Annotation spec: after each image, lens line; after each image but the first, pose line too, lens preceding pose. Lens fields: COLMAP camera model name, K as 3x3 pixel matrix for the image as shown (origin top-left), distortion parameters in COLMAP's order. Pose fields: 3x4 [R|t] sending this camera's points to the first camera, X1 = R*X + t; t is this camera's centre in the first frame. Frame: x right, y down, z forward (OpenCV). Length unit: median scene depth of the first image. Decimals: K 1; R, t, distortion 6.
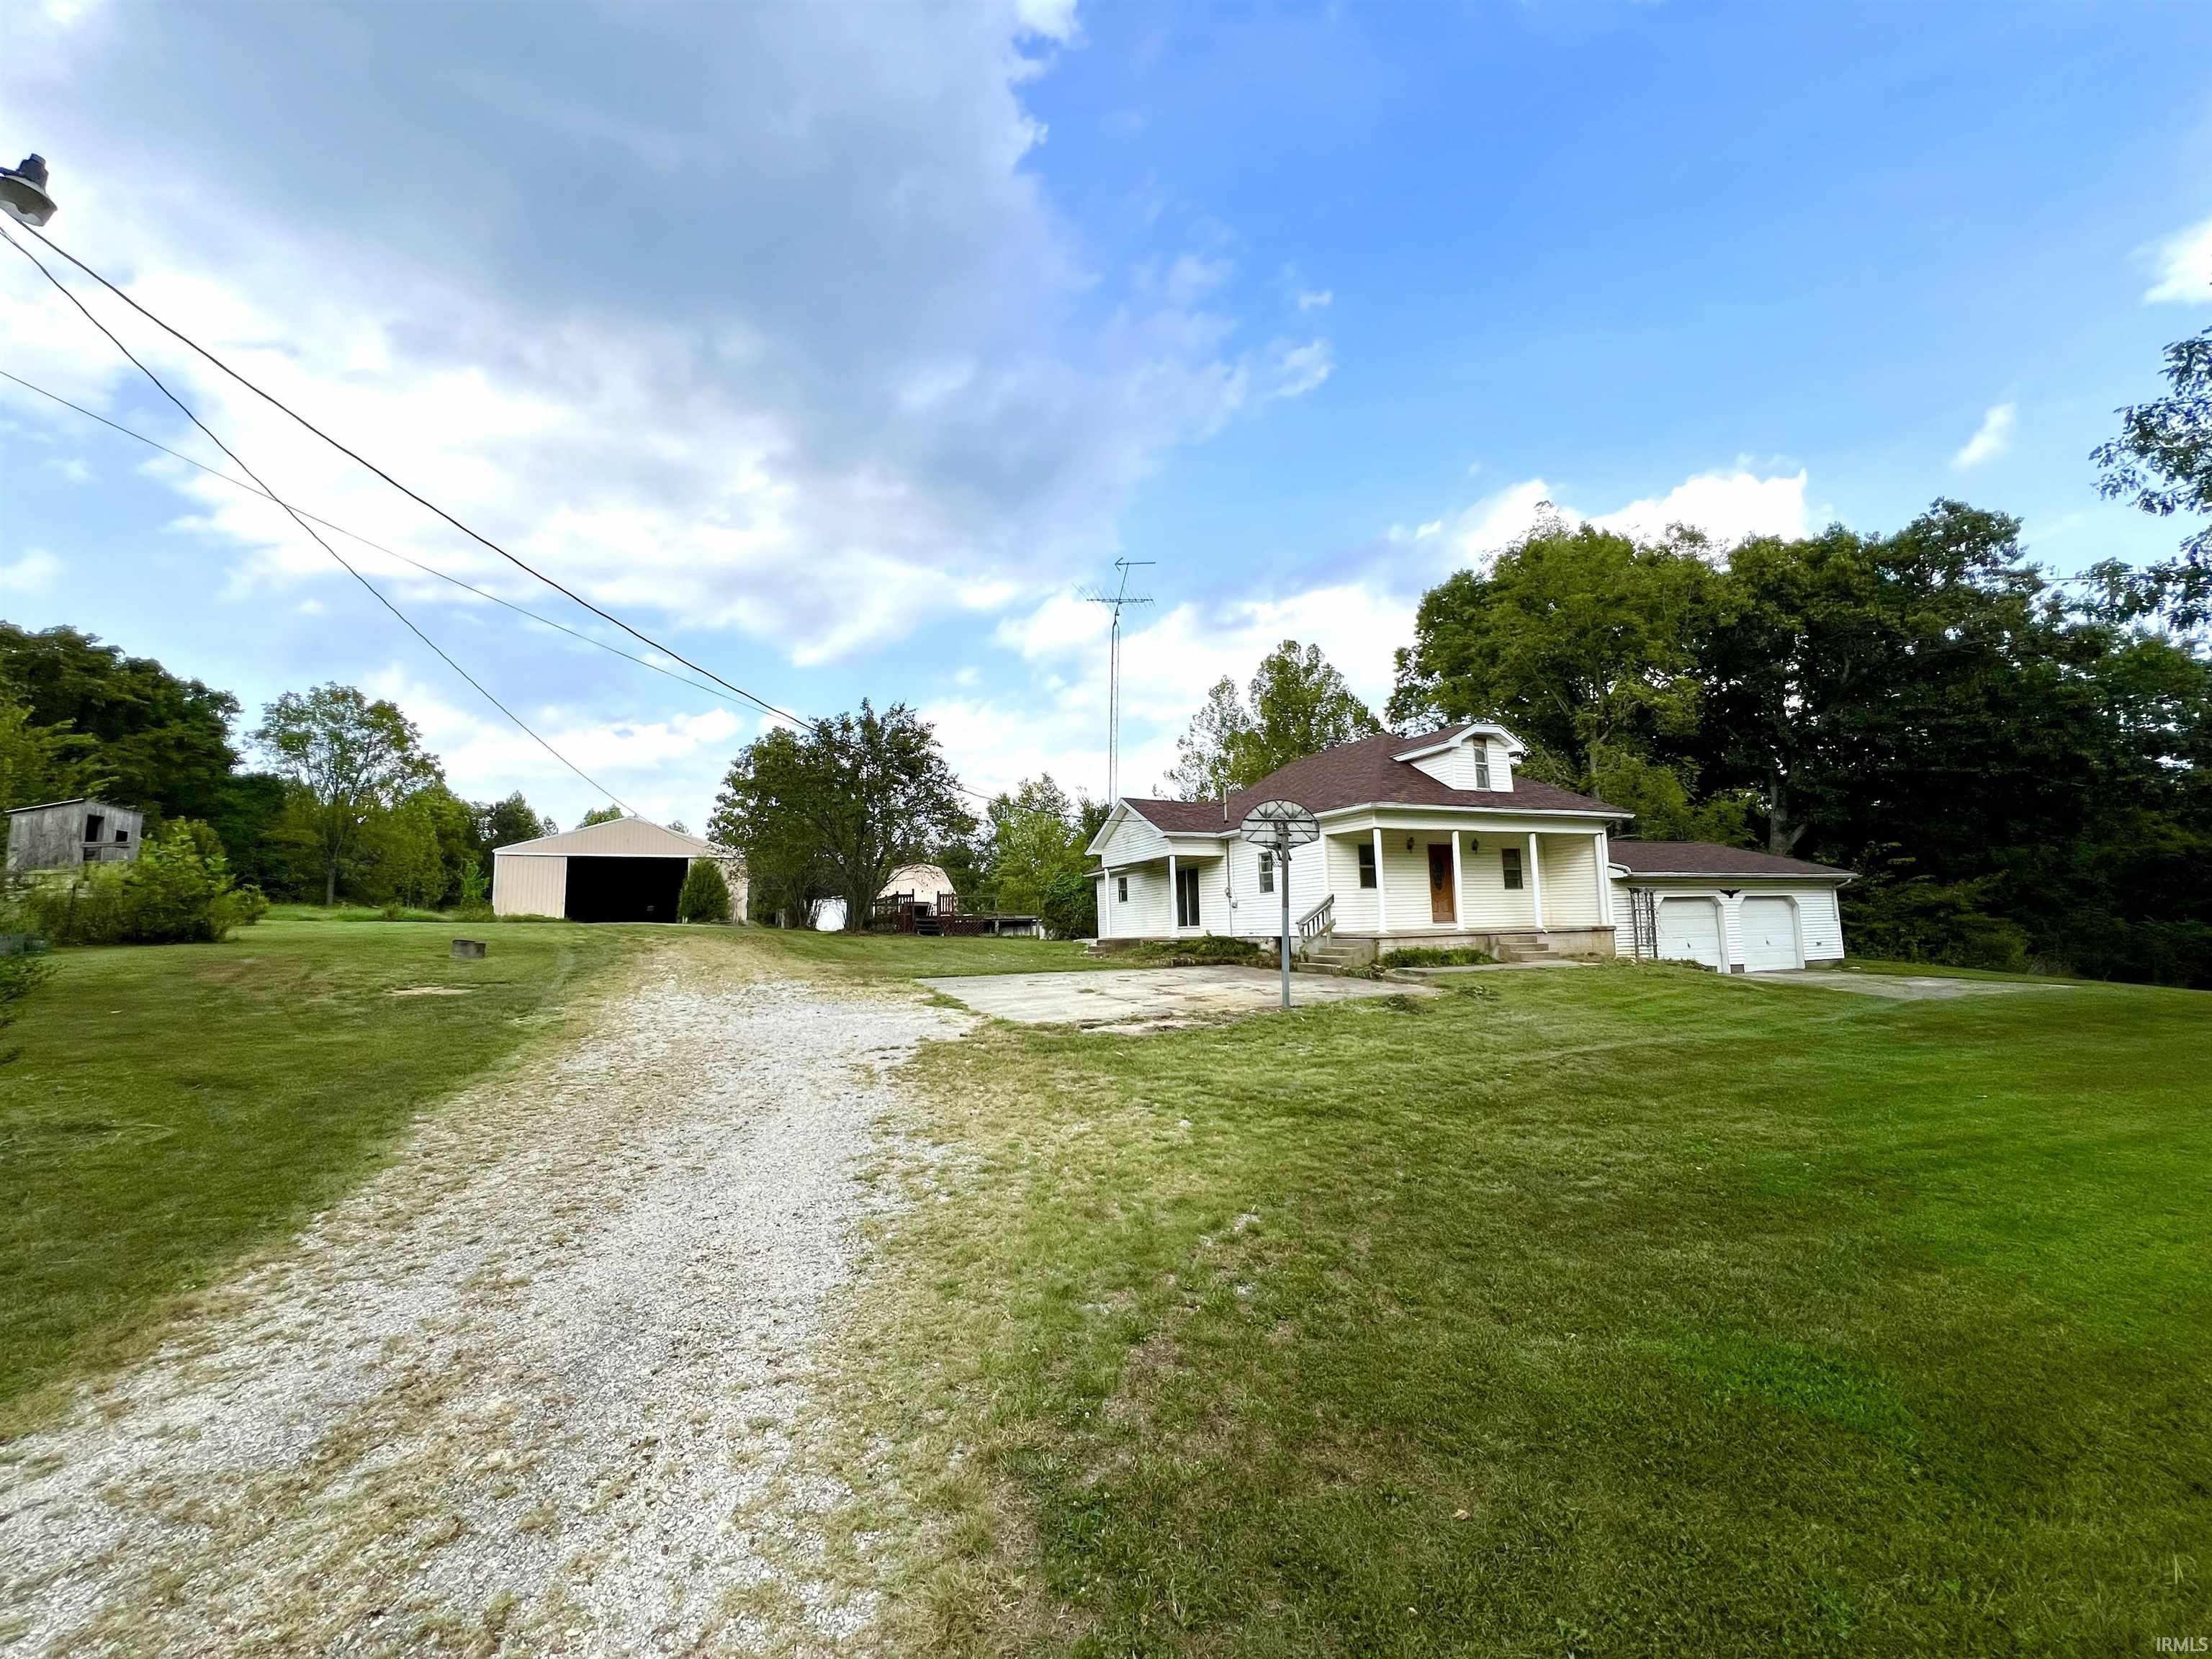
lens RADIAL K [[882.3, 0, 1103.9], [0, 882.3, 832.2], [0, 0, 1]] dist [0.000159, -0.000182]
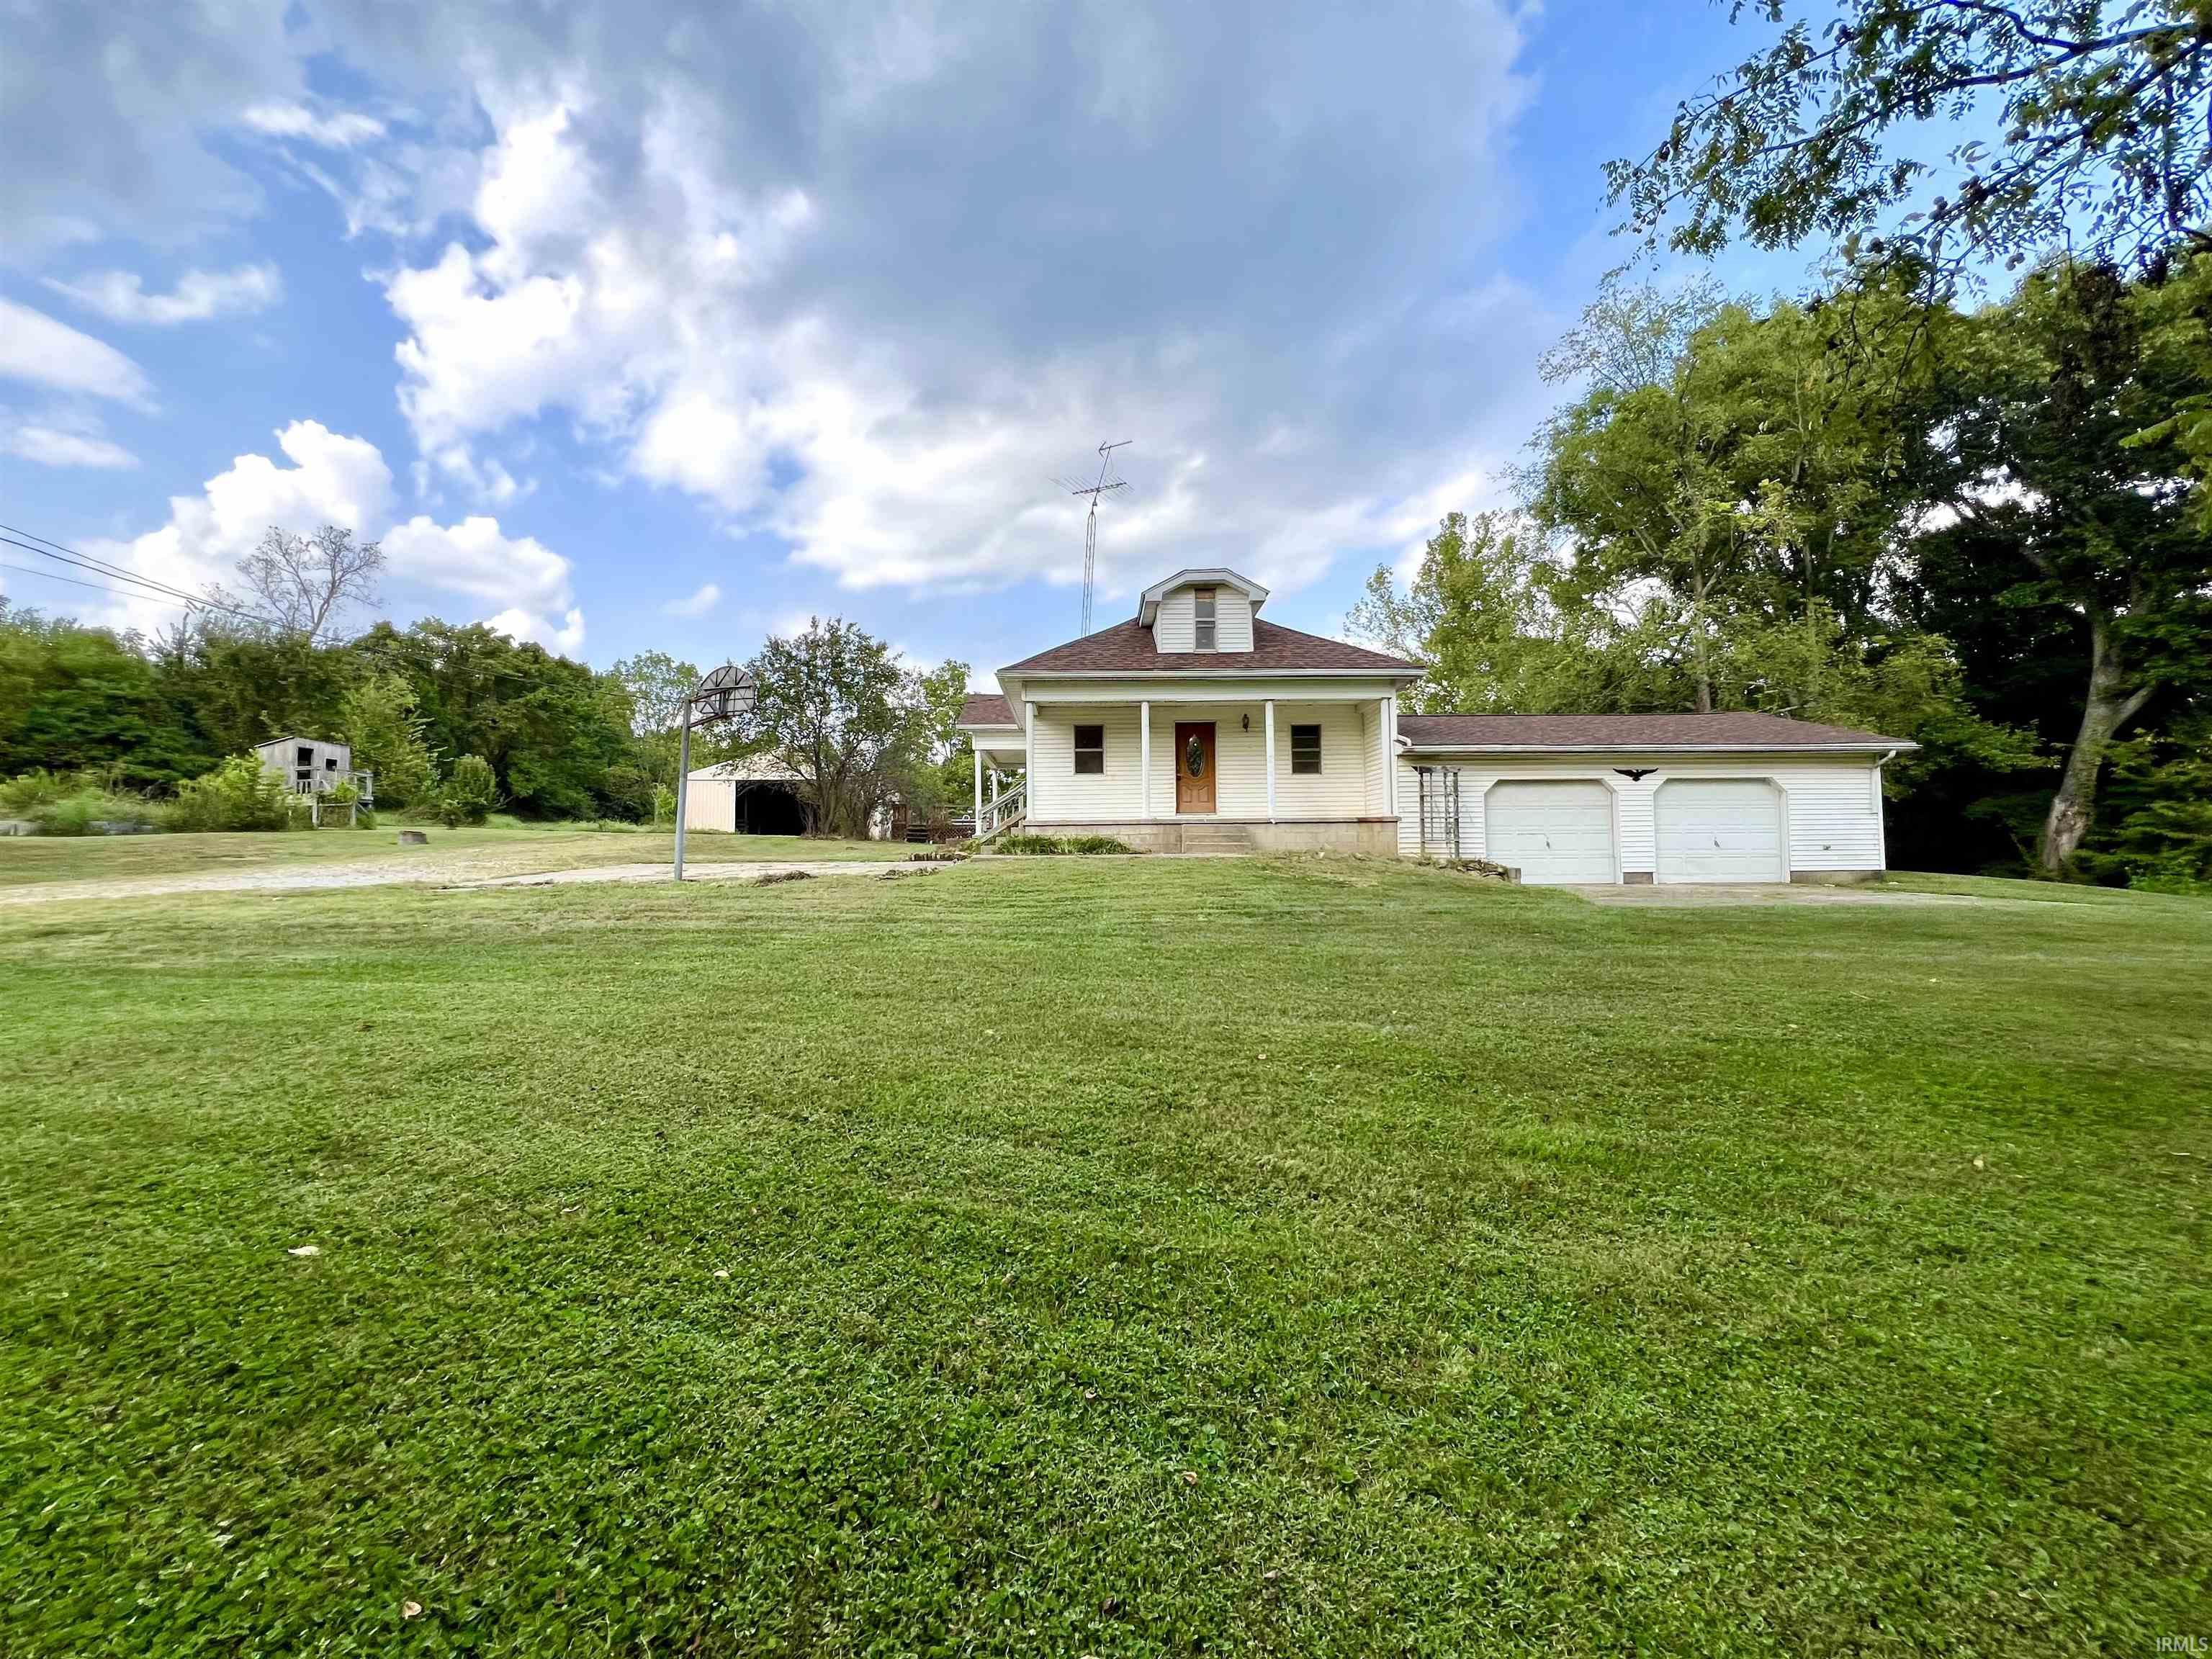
lens RADIAL K [[882.3, 0, 1103.9], [0, 882.3, 832.2], [0, 0, 1]] dist [0.000159, -0.000182]
pose [[0.925780, 0.000037, -0.378063, 0.360658], [0.028936, 0.997060, 0.070952, 0.032695], [0.376954, -0.076626, 0.923057, 0.103714]]
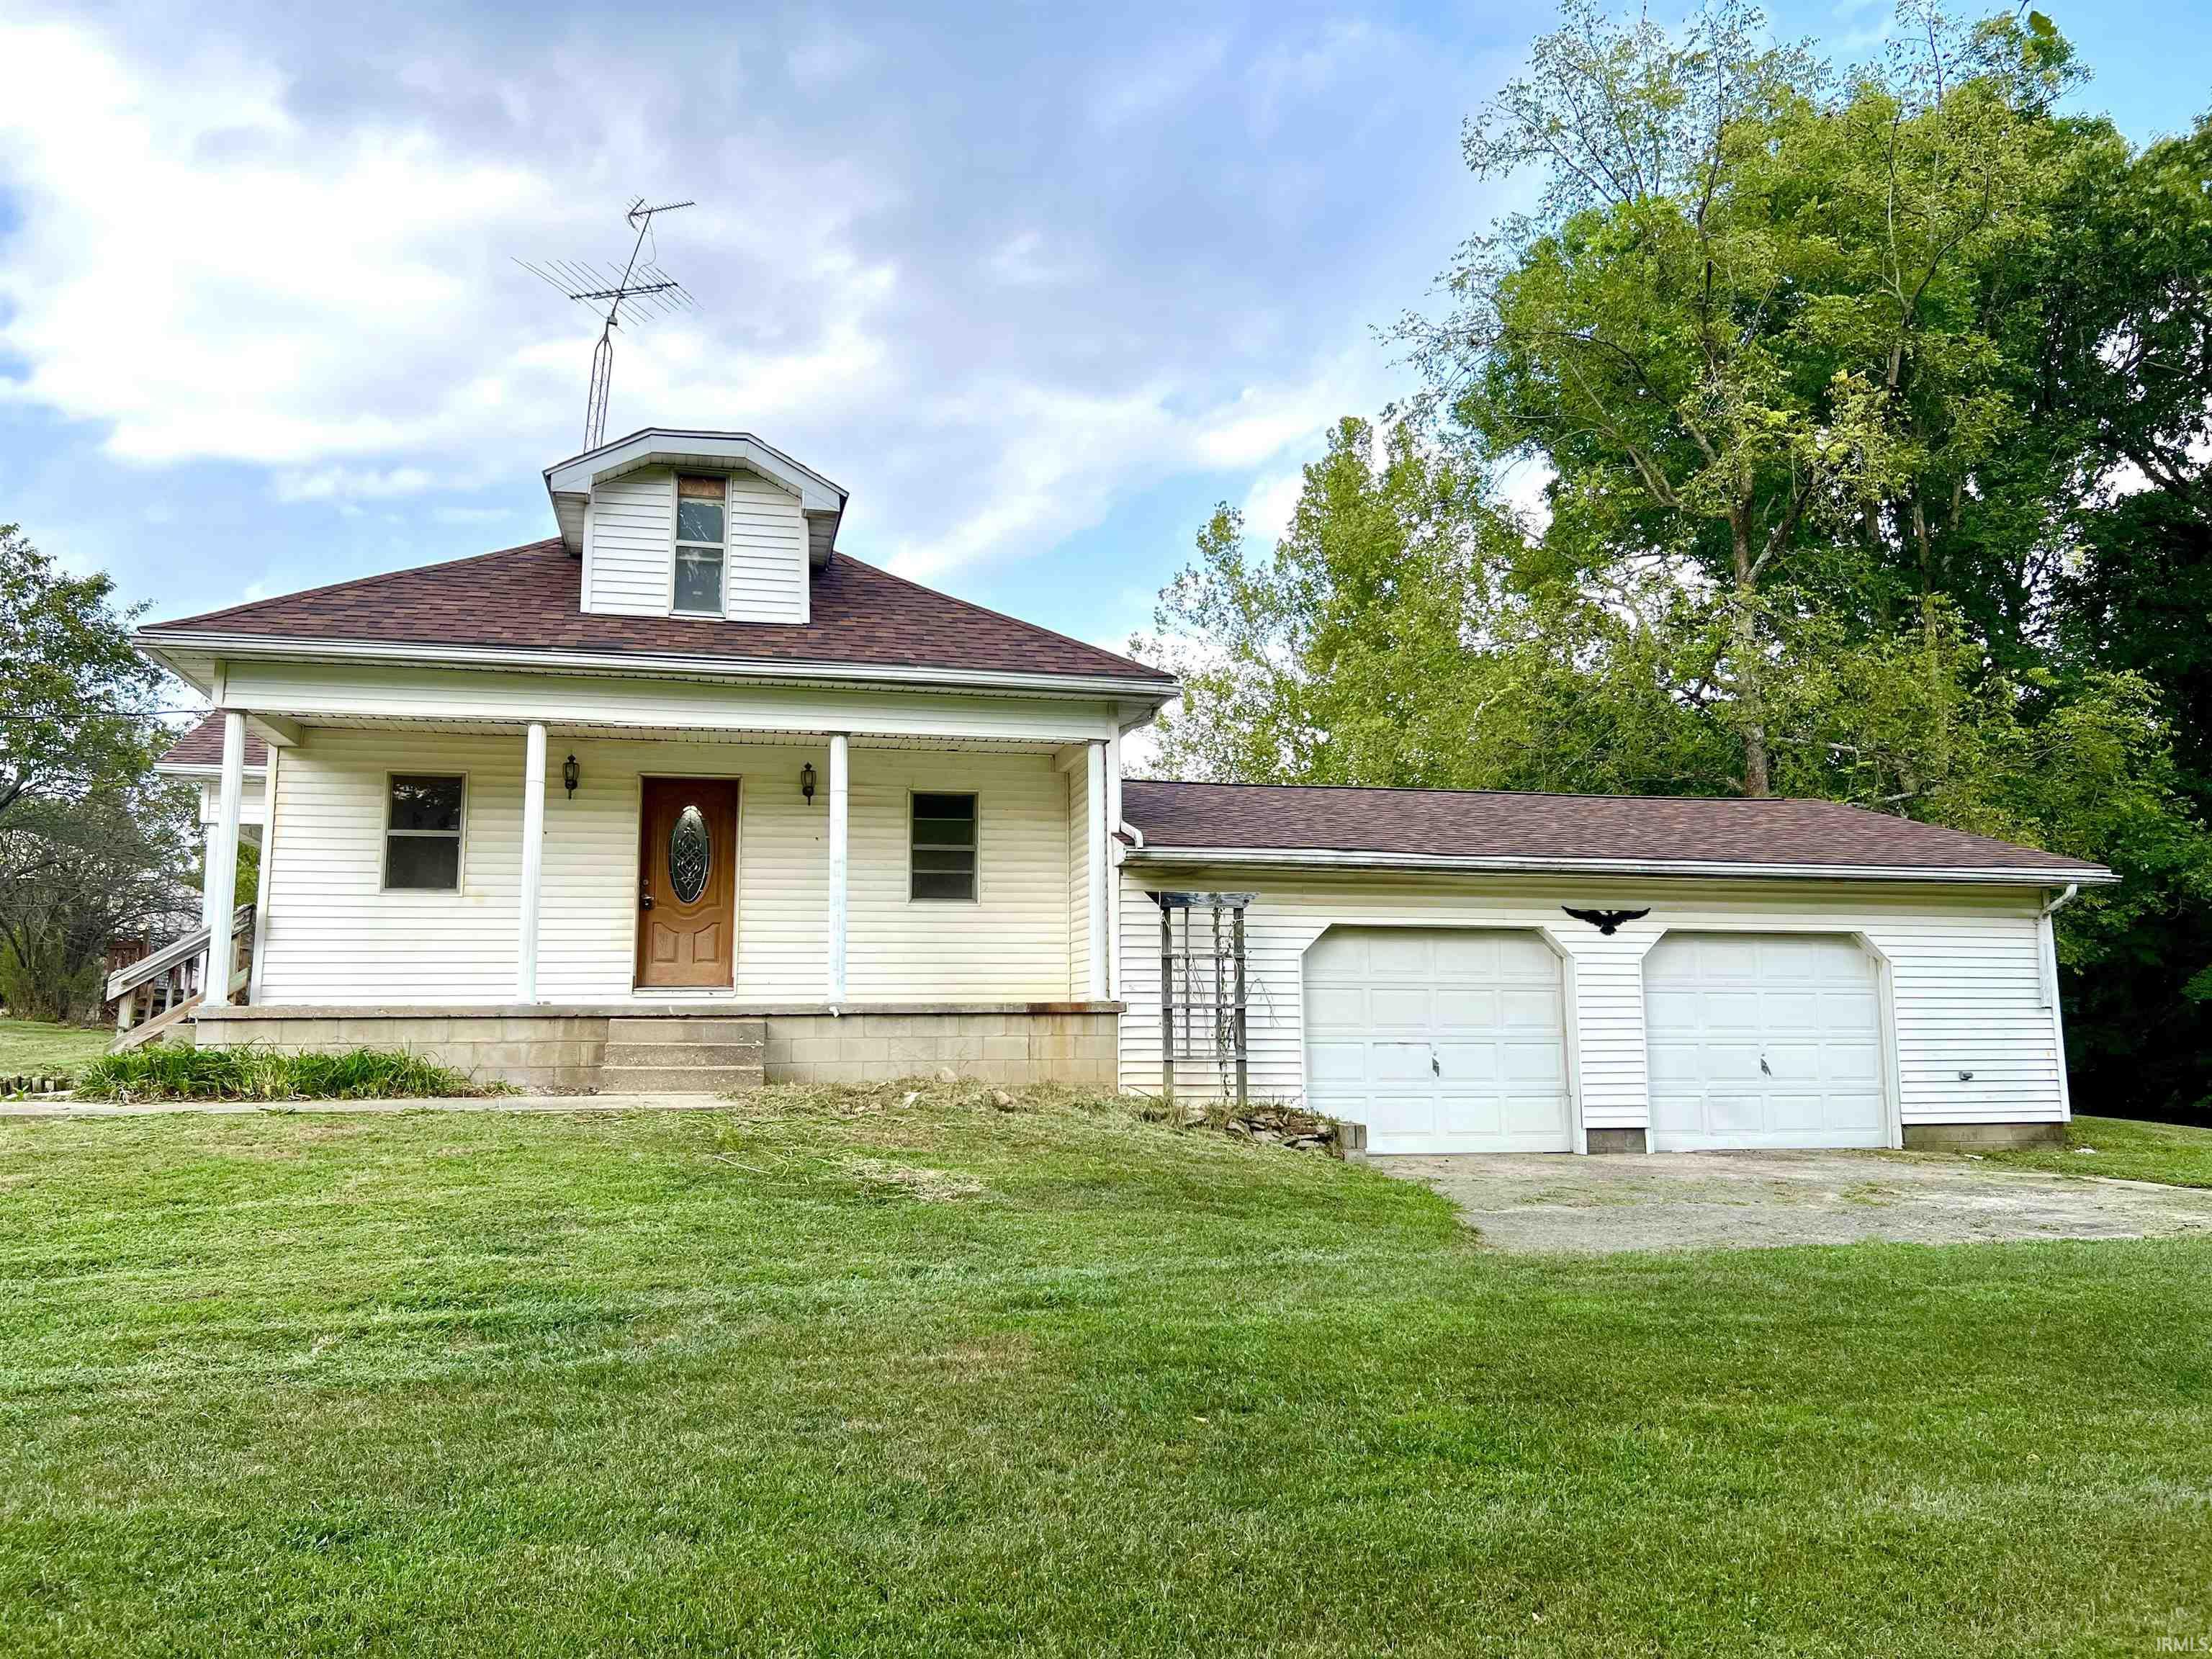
lens RADIAL K [[1664.1, 0, 1110.9], [0, 1664.1, 819.7], [0, 0, 1]] dist [0.058591, -0.063419]
pose [[0.984455, -0.007334, -0.175484, 0.394242], [0.002275, 0.999576, -0.029017, 0.030292], [0.175622, 0.028167, 0.984055, 0.199063]]
